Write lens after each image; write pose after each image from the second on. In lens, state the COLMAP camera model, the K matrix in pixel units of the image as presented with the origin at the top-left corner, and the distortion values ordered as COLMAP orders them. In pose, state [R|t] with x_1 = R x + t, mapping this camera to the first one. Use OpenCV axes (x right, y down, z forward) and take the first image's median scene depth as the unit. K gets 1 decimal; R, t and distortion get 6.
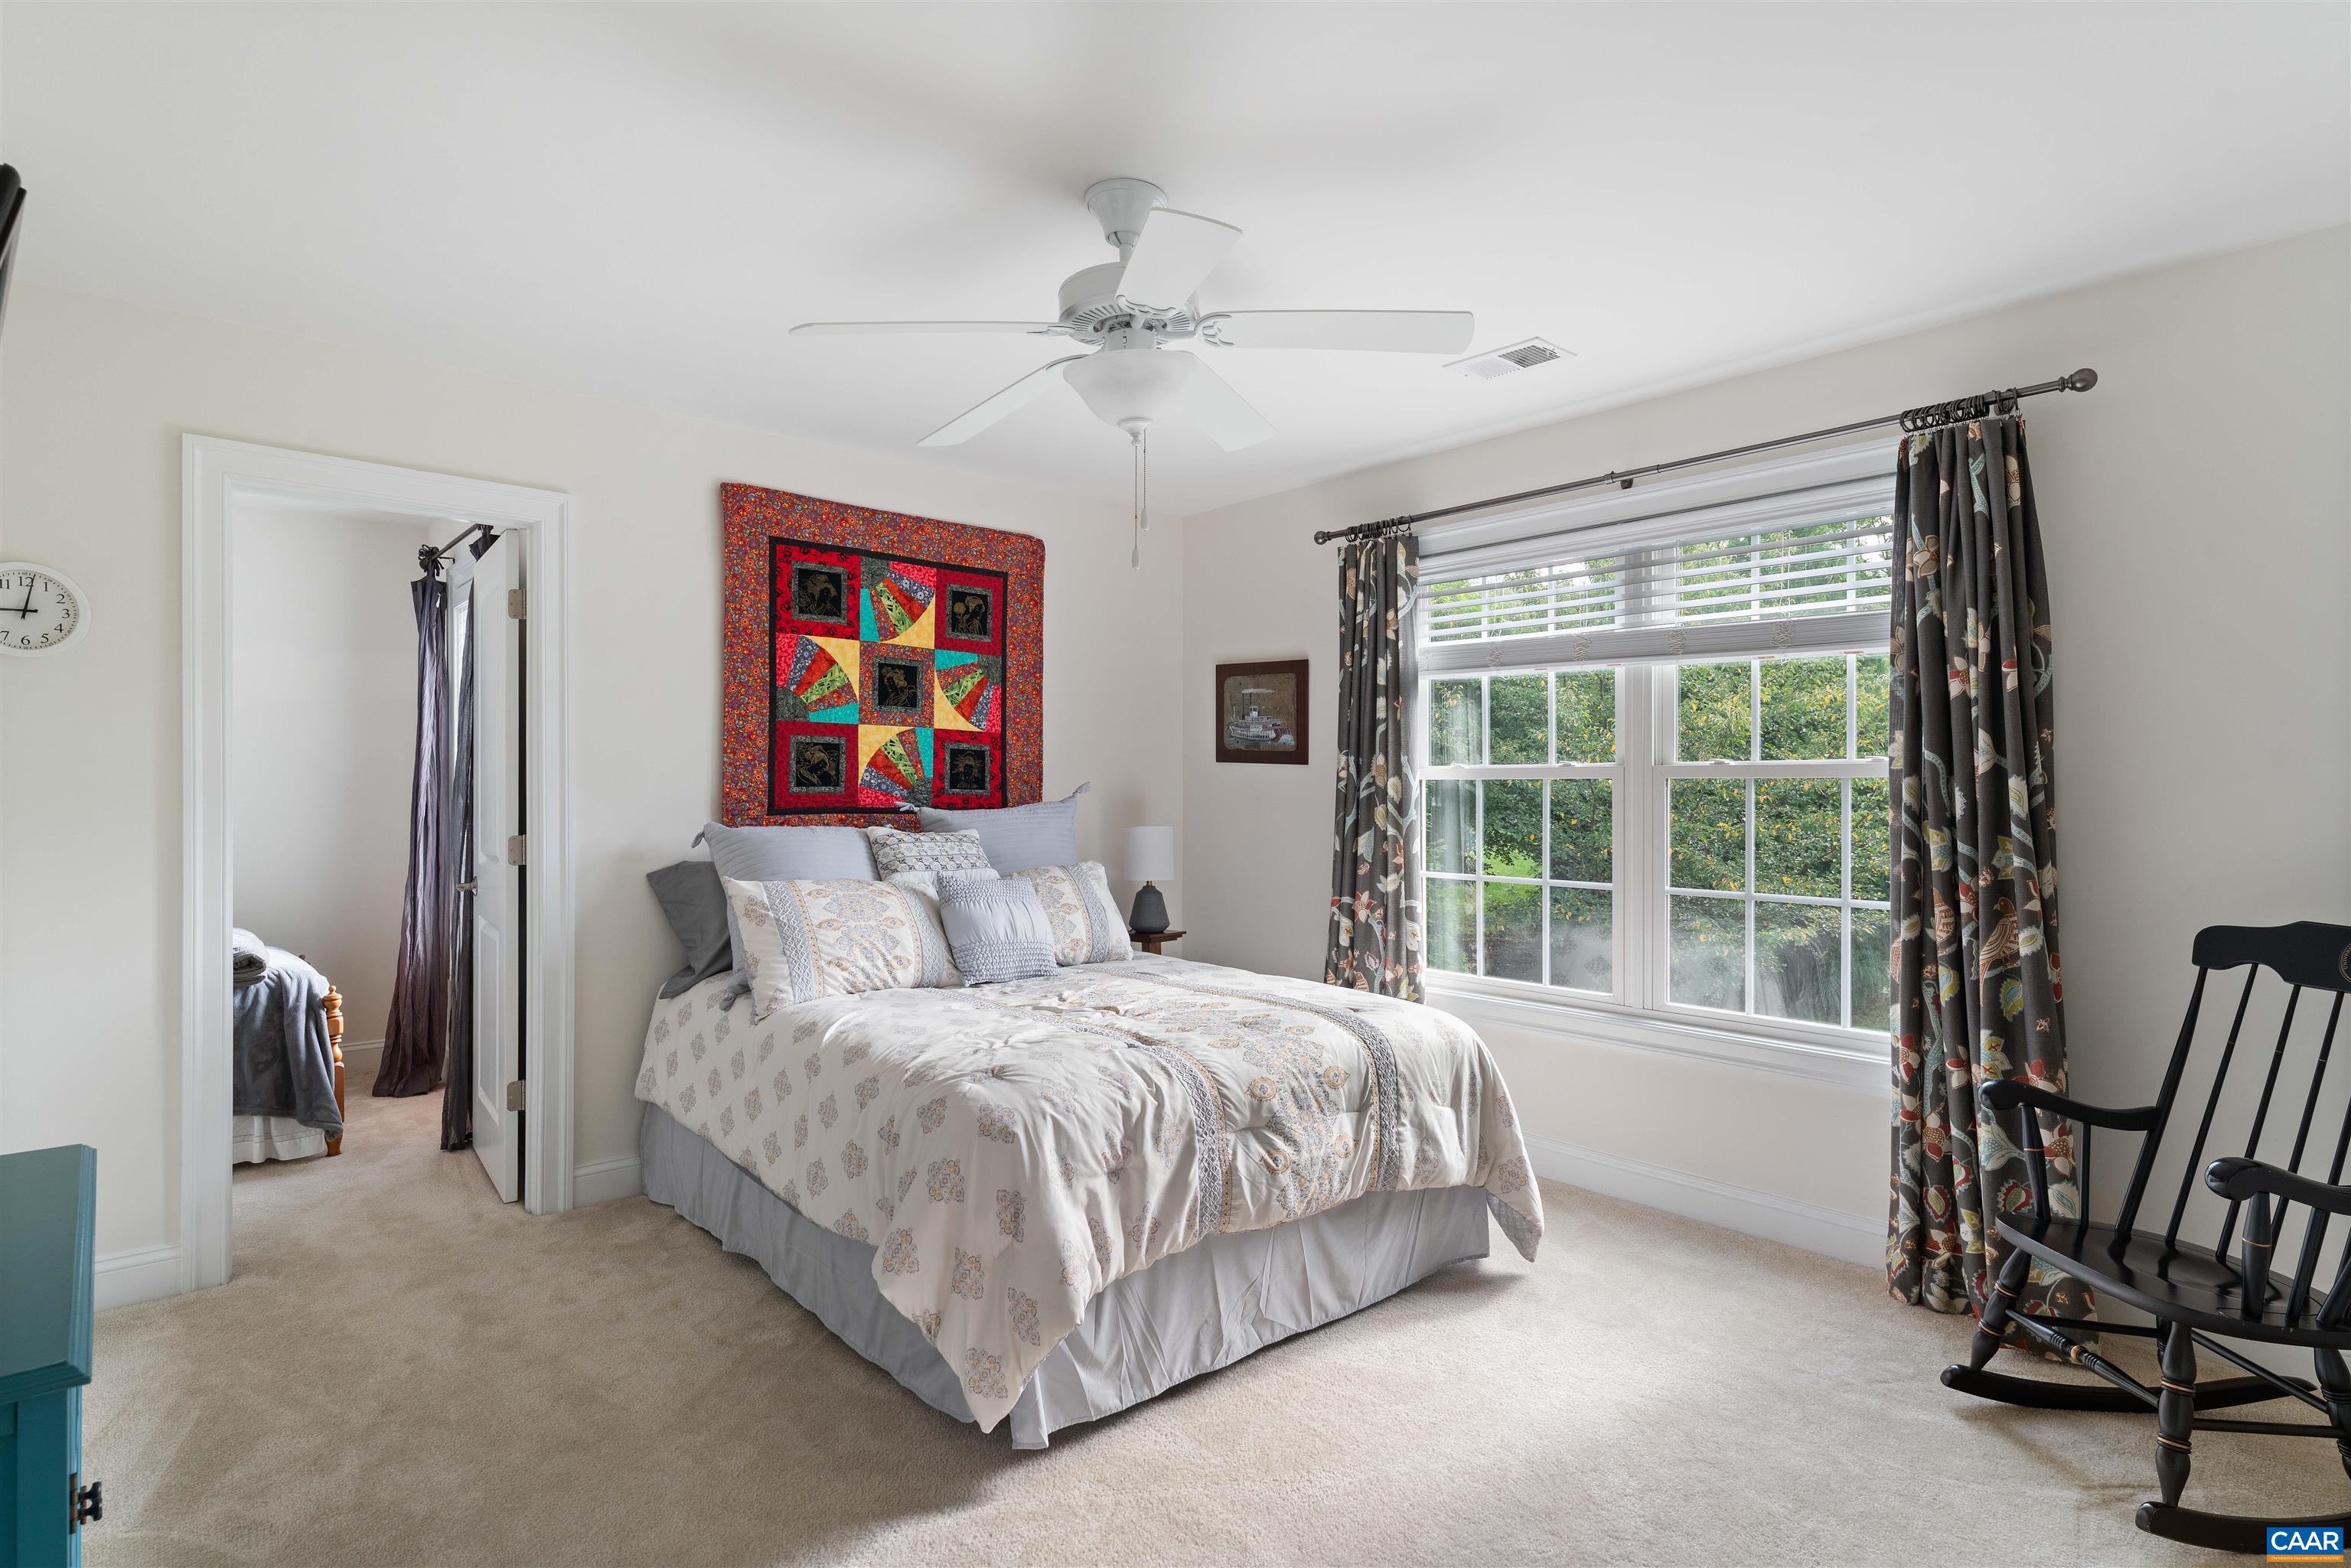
lens RADIAL K [[1209.9, 0, 1164.7], [0, 1209.9, 782.7], [0, 0, 1]] dist [0.004338, -0.000390]
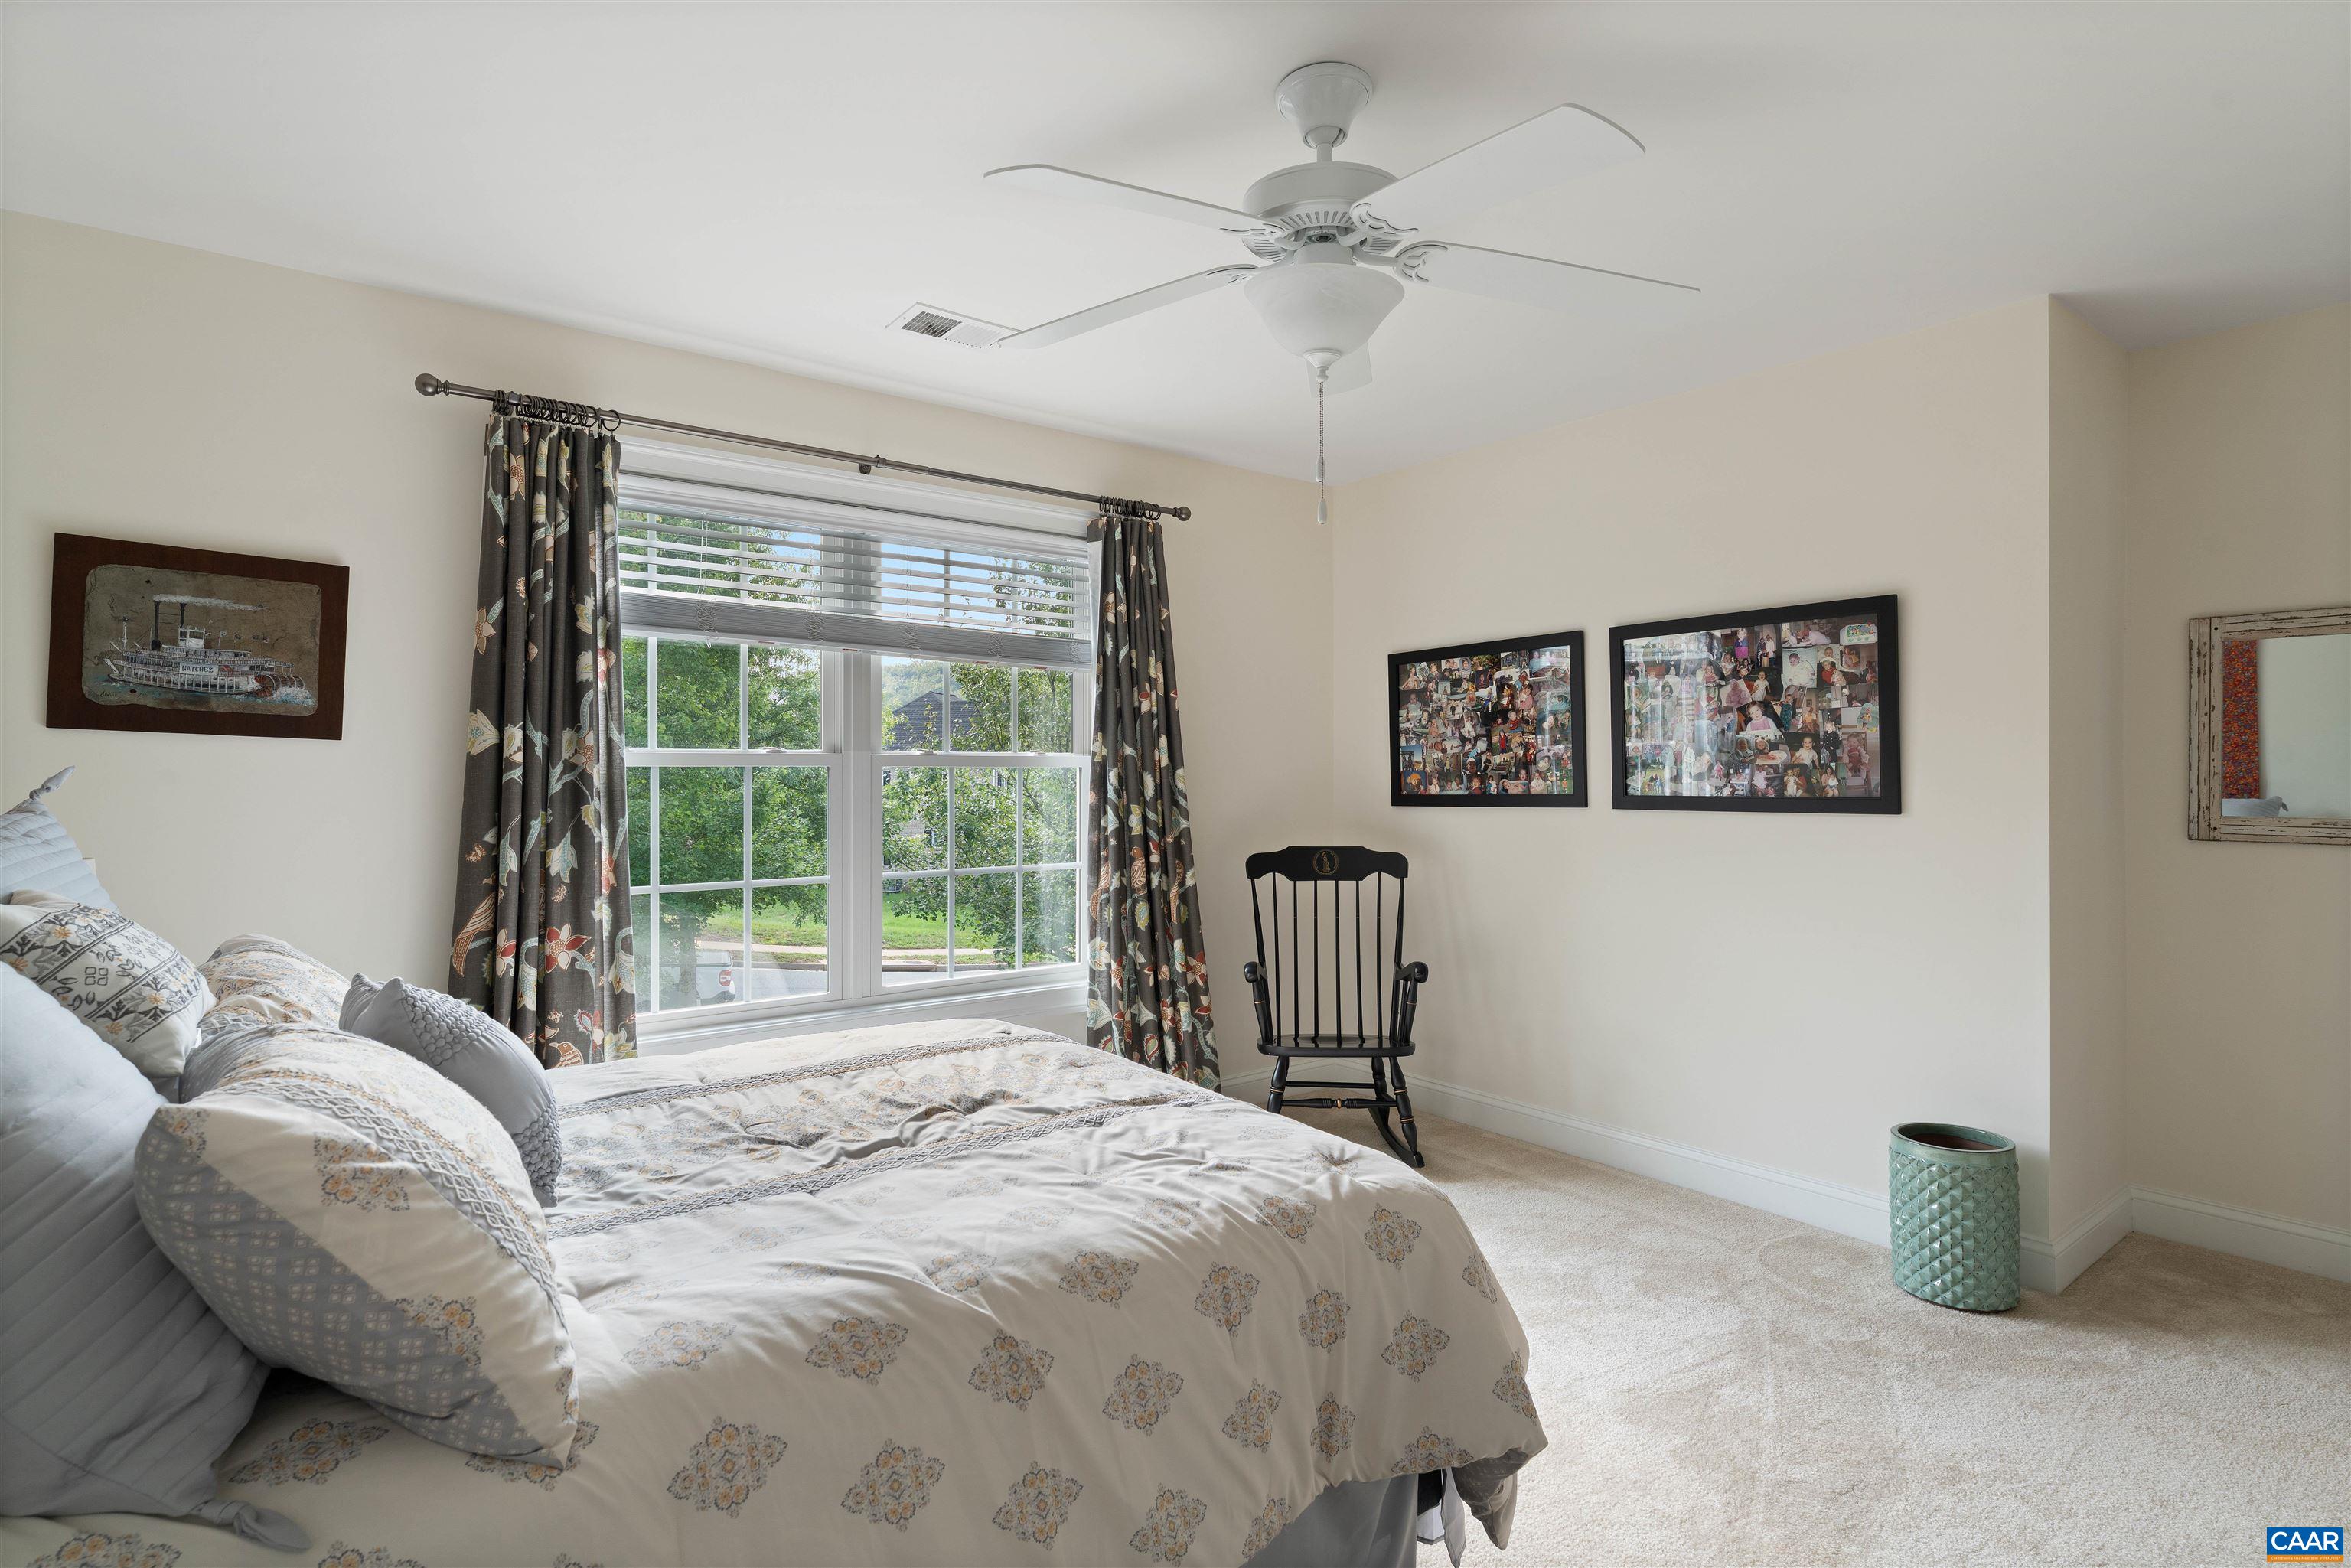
lens RADIAL K [[1209.9, 0, 1171.8], [0, 1209.9, 768.7], [0, 0, 1]] dist [0.004338, -0.000390]
pose [[0.046165, 0.002549, 0.998931, -0.554465], [-0.002153, 0.999995, -0.002452, 0.000099], [-0.998932, -0.002037, 0.046170, 0.656649]]
